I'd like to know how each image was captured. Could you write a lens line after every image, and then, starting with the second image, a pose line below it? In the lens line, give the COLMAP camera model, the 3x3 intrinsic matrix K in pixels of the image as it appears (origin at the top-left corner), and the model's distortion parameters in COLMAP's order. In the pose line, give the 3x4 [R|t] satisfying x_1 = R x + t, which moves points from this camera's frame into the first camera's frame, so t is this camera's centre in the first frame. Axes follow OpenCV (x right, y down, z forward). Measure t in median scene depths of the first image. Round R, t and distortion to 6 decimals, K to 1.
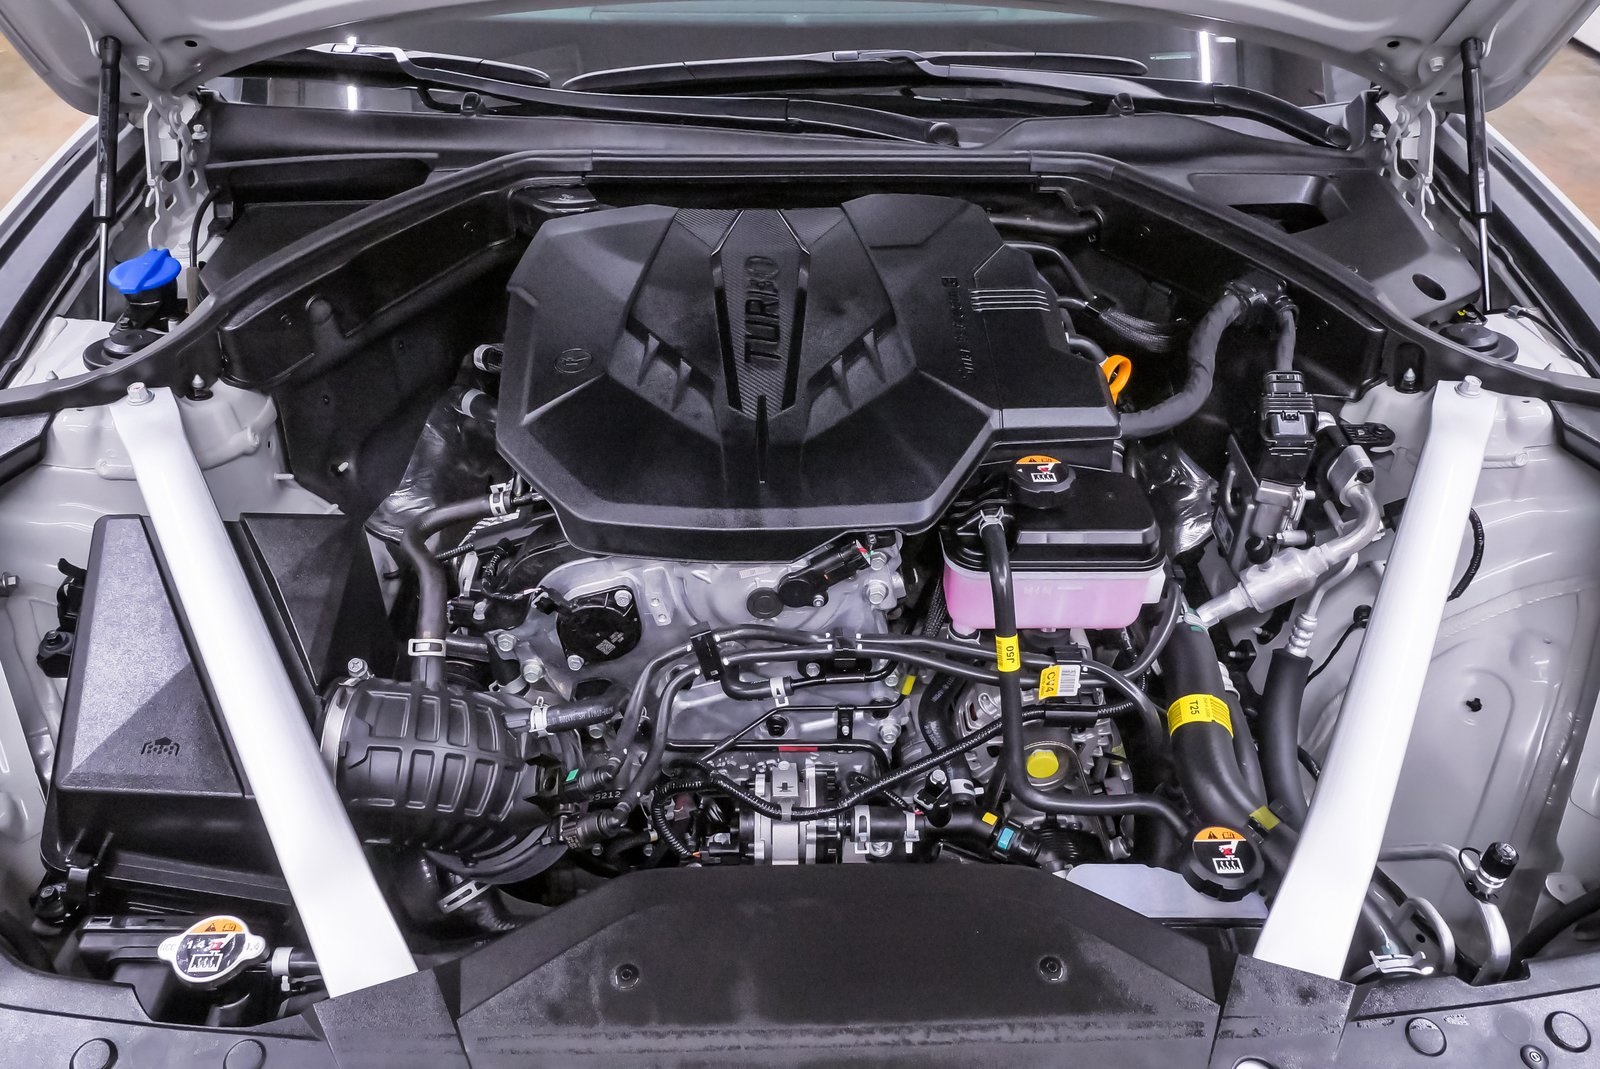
lens RADIAL K [[1179.5, 0, 795.4], [0, 1179.5, 536.1], [0, 0, 1]] dist [-0.048650, 0.018314]
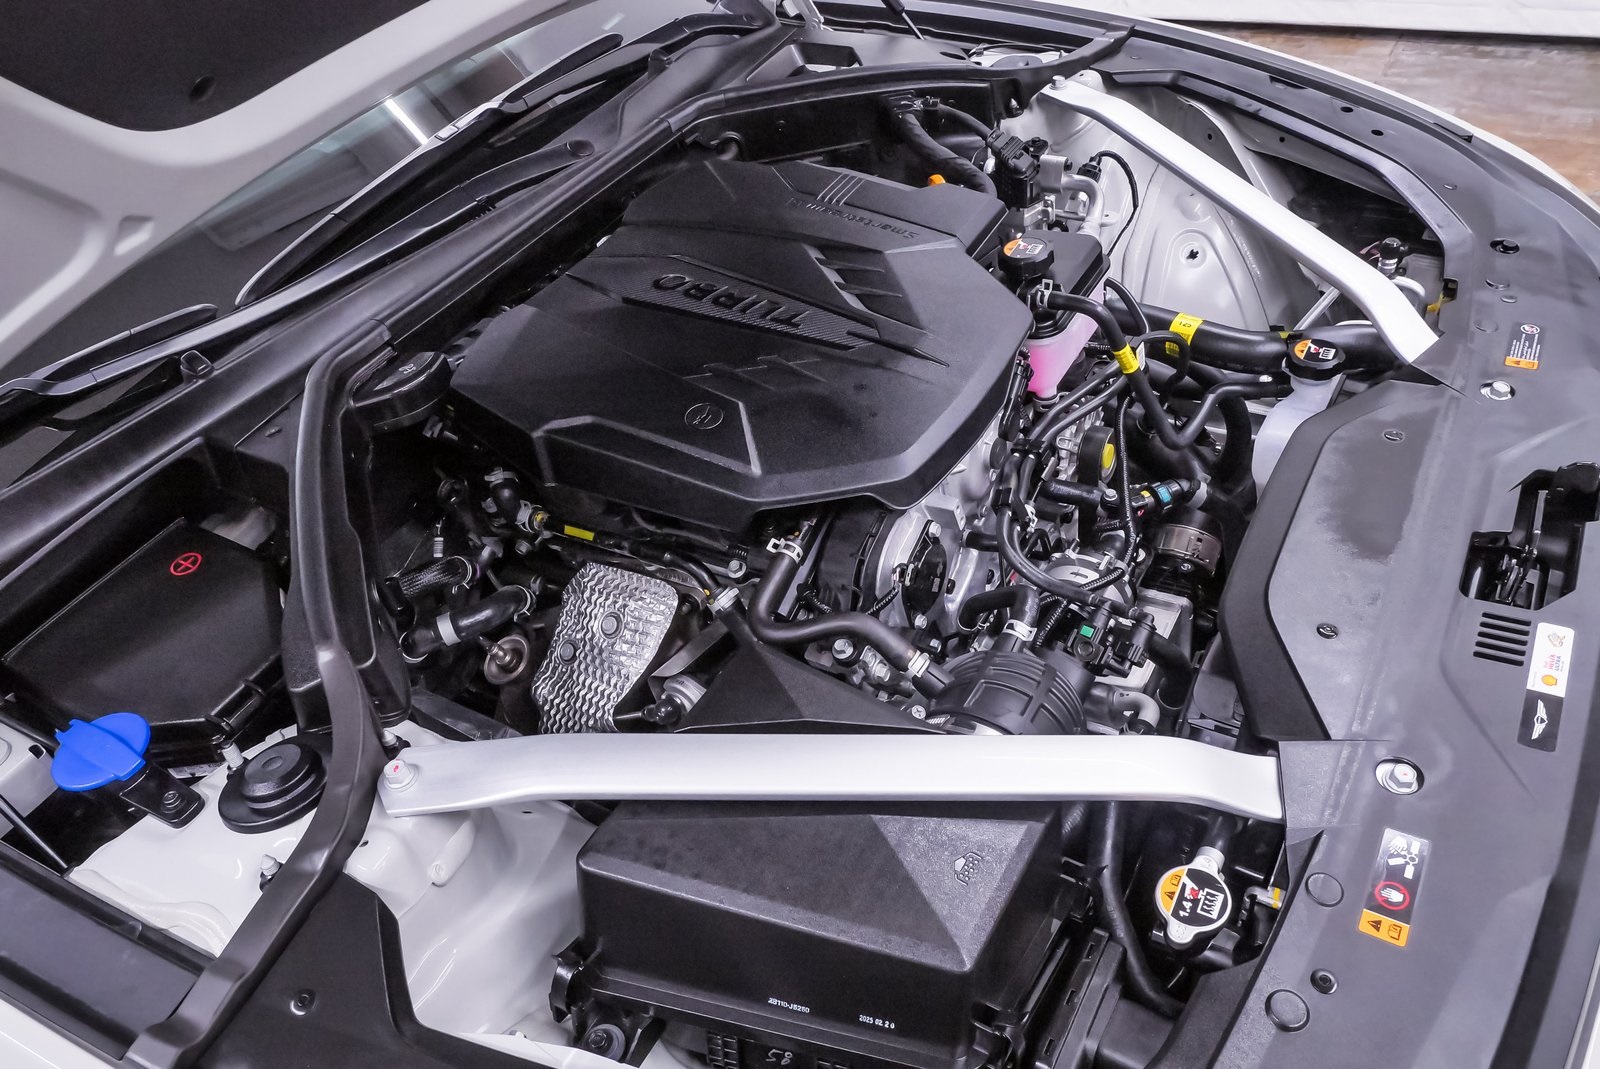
lens RADIAL K [[1179.5, 0, 792.9], [0, 1179.5, 534.0], [0, 0, 1]] dist [-0.048650, 0.018314]
pose [[0.516139, -0.619103, 0.591871, -0.669663], [0.652164, 0.732034, 0.196999, -0.188391], [-0.555233, 0.284318, 0.781588, 0.188678]]
